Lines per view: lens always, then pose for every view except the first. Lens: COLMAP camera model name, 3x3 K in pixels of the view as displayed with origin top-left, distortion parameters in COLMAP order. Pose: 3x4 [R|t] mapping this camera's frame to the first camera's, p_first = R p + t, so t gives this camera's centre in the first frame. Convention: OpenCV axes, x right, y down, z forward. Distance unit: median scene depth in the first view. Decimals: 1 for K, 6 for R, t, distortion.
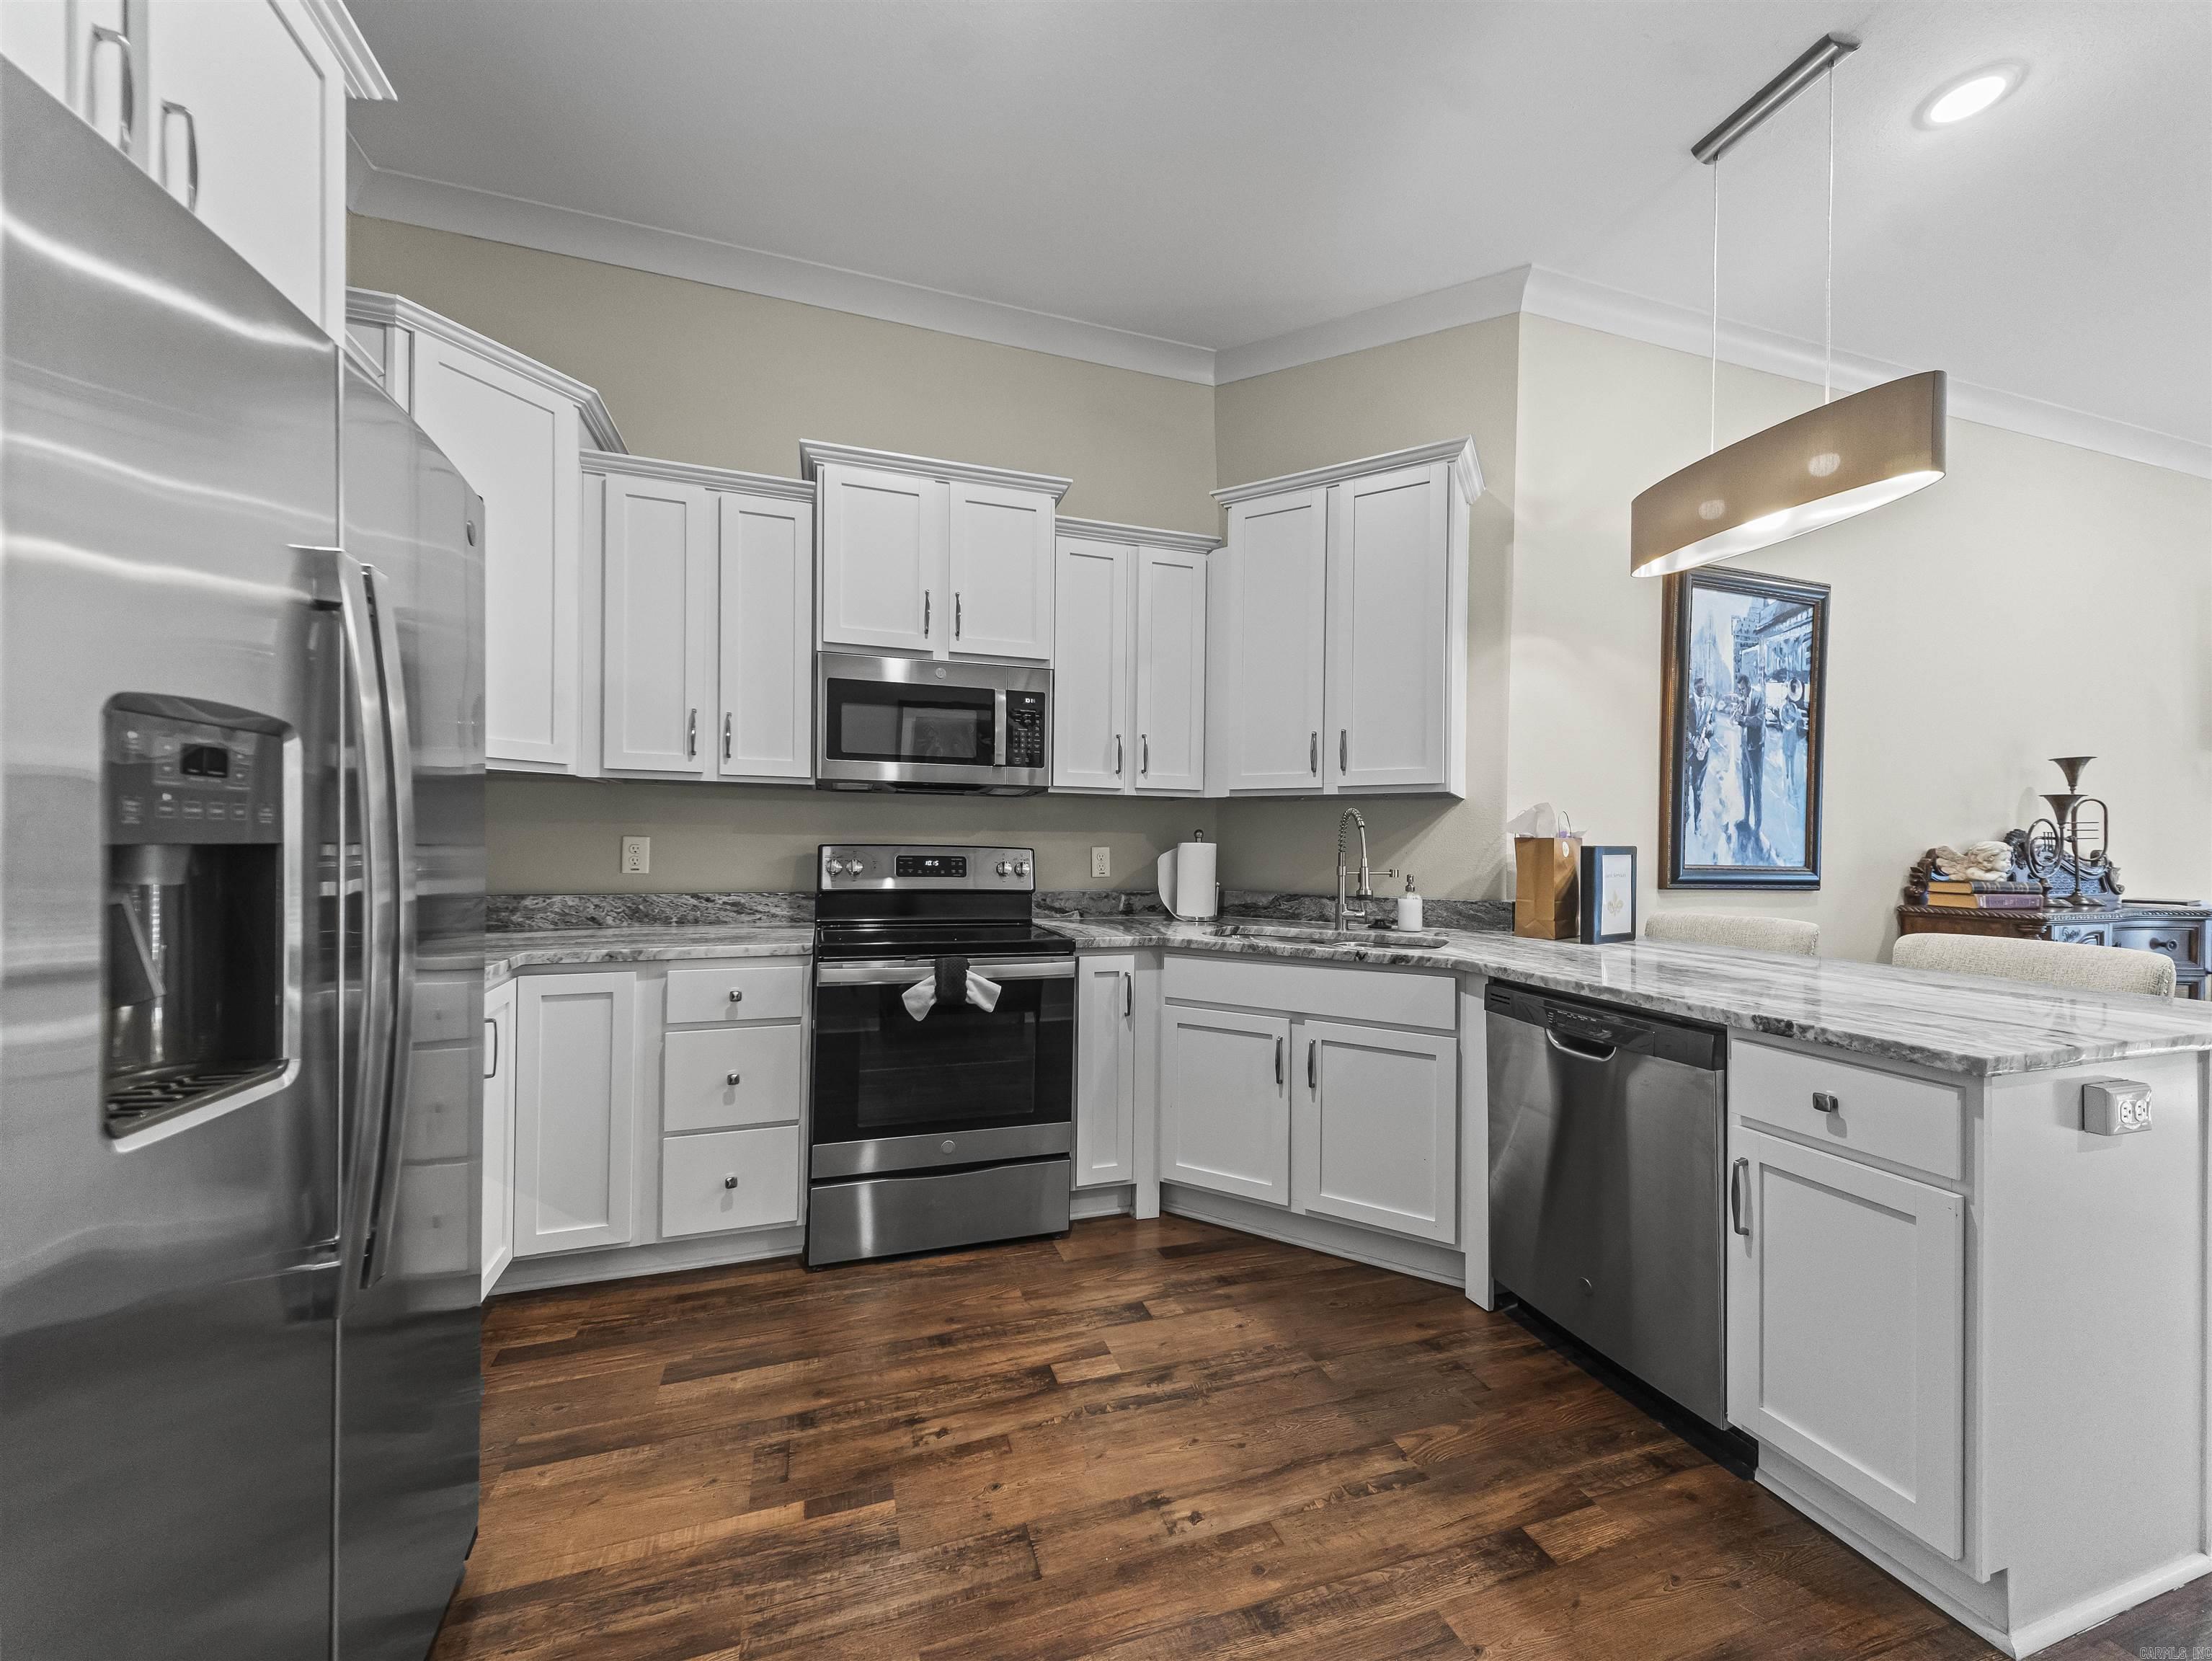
lens RADIAL K [[859.0, 0, 1110.9], [0, 859.0, 839.5], [0, 0, 1]] dist [0.017342, -0.000142]
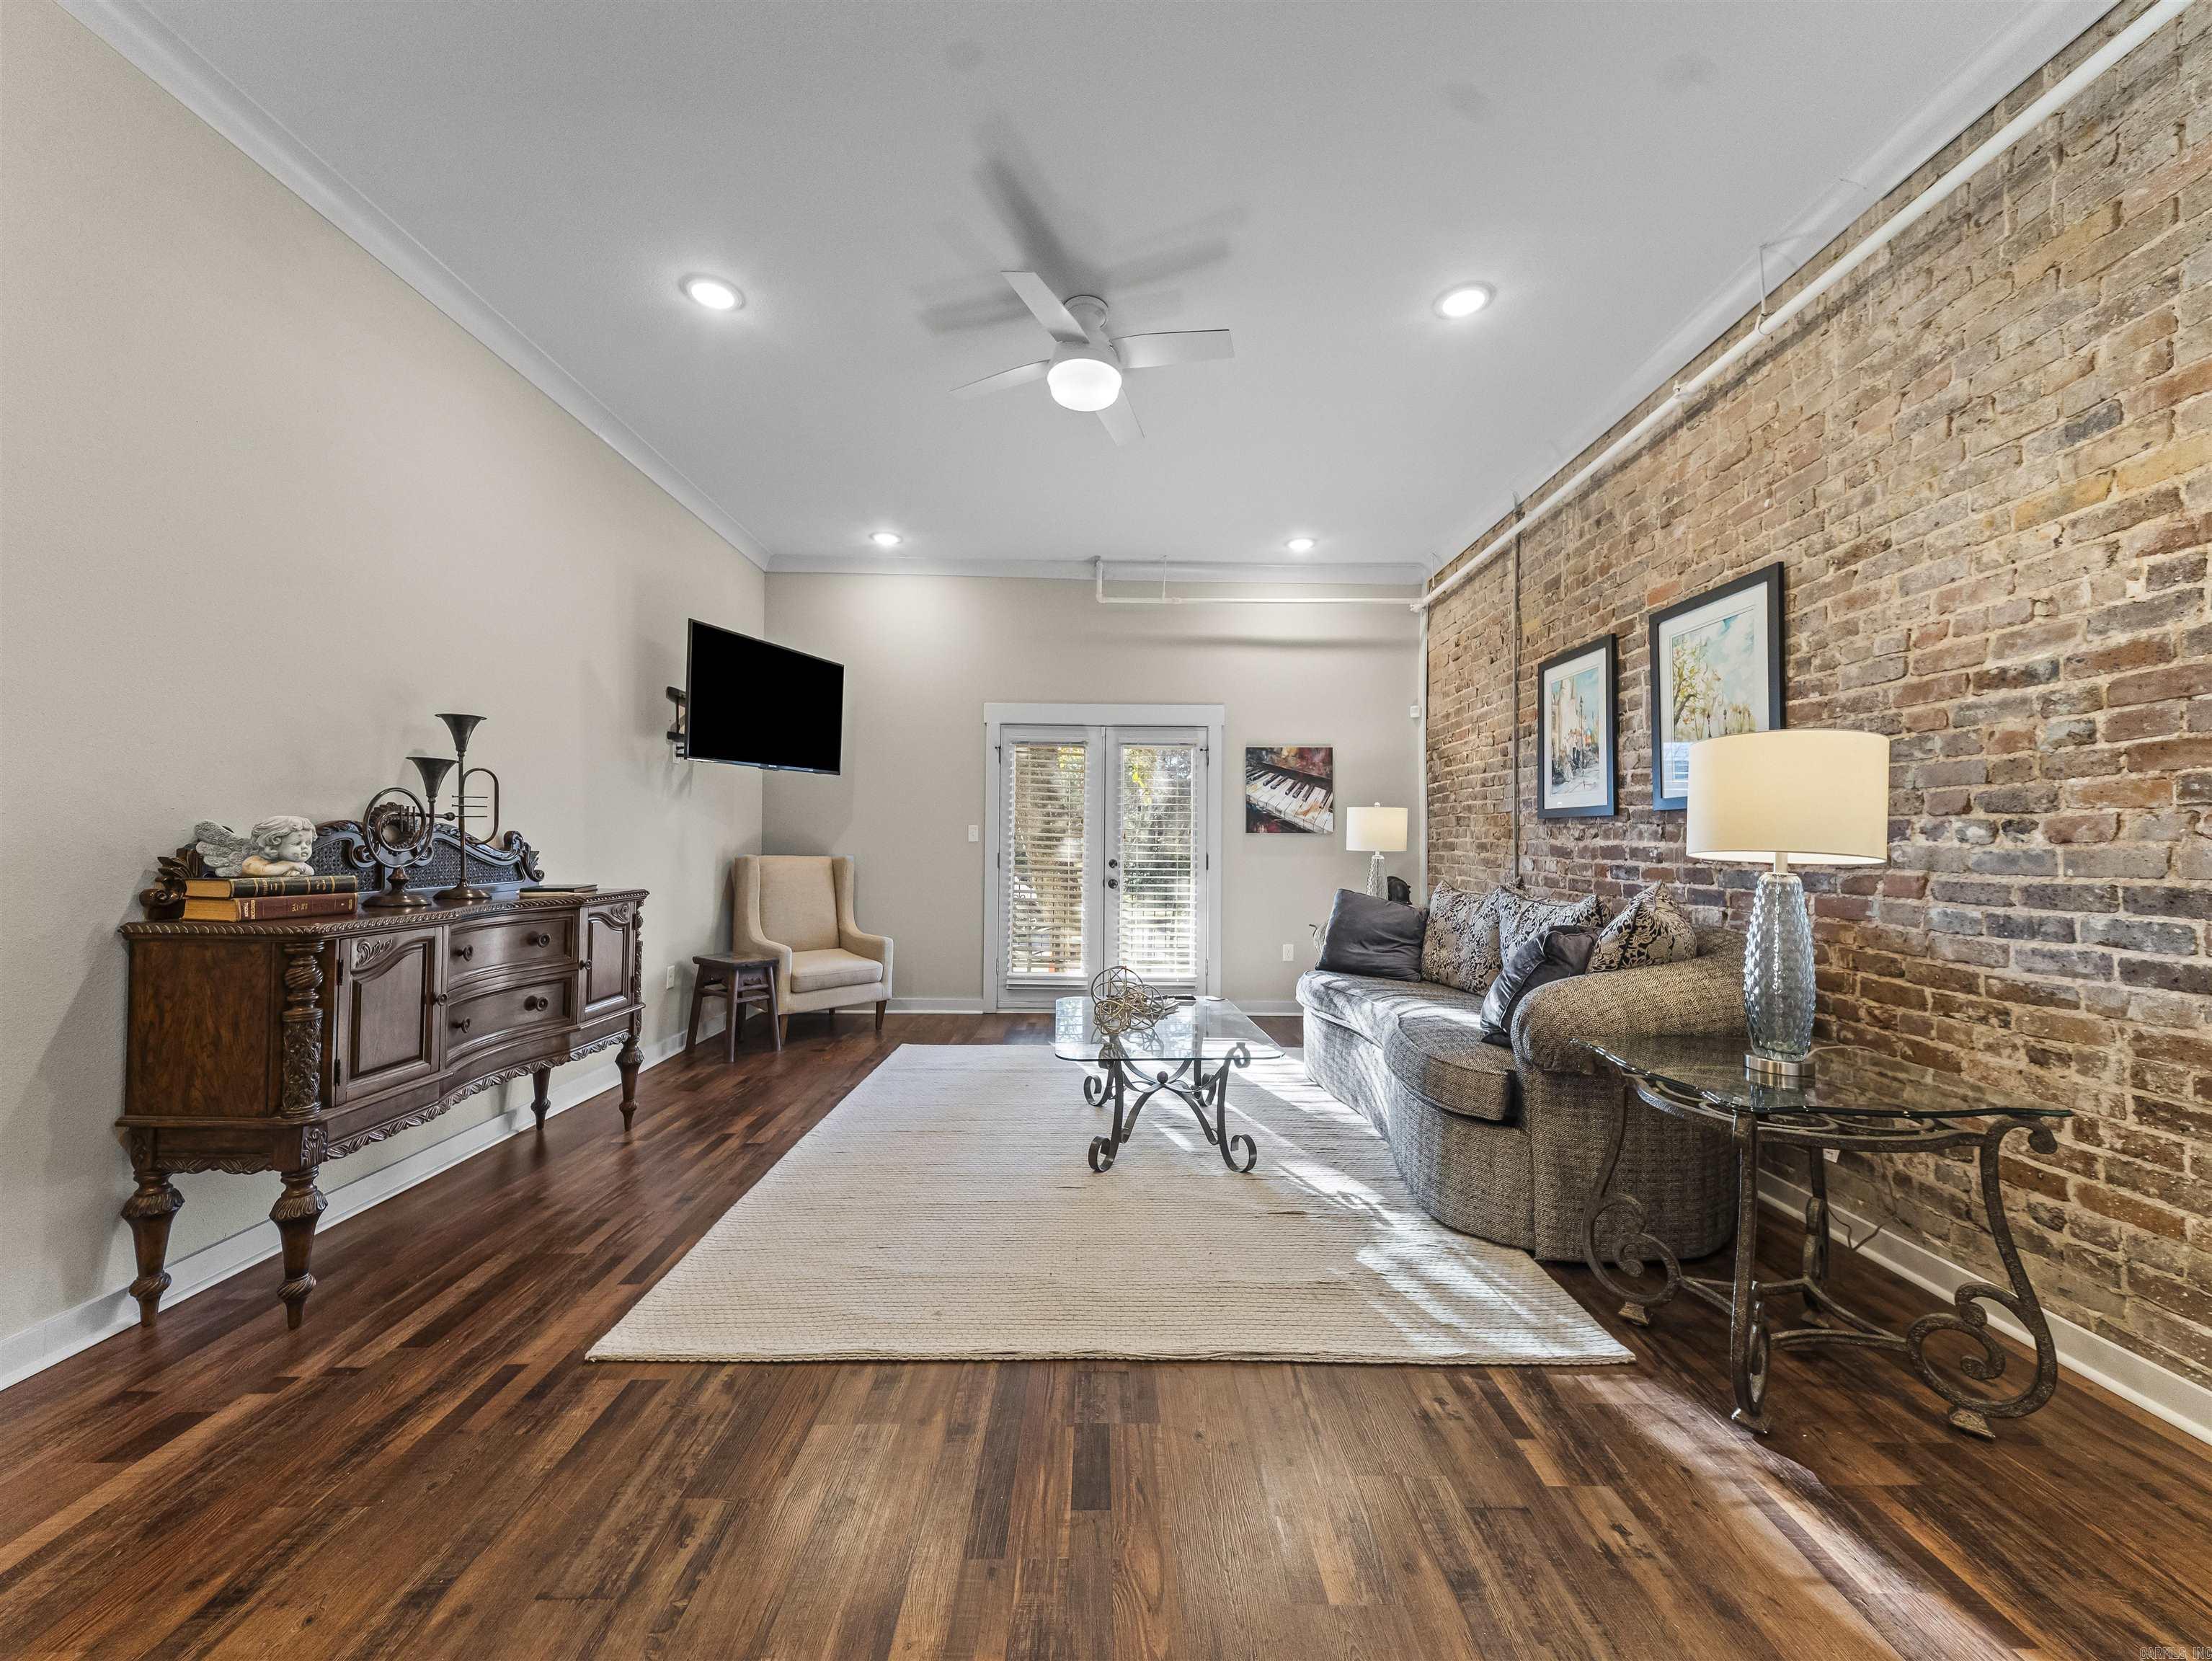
lens RADIAL K [[851.4, 0, 1106.9], [0, 851.4, 861.8], [0, 0, 1]] dist [0.016929, -0.000020]
pose [[0.312645, -0.029003, 0.949427, 0.620190], [-0.007005, 0.999436, 0.032837, 0.011701], [-0.949844, -0.016917, 0.312265, 0.218539]]
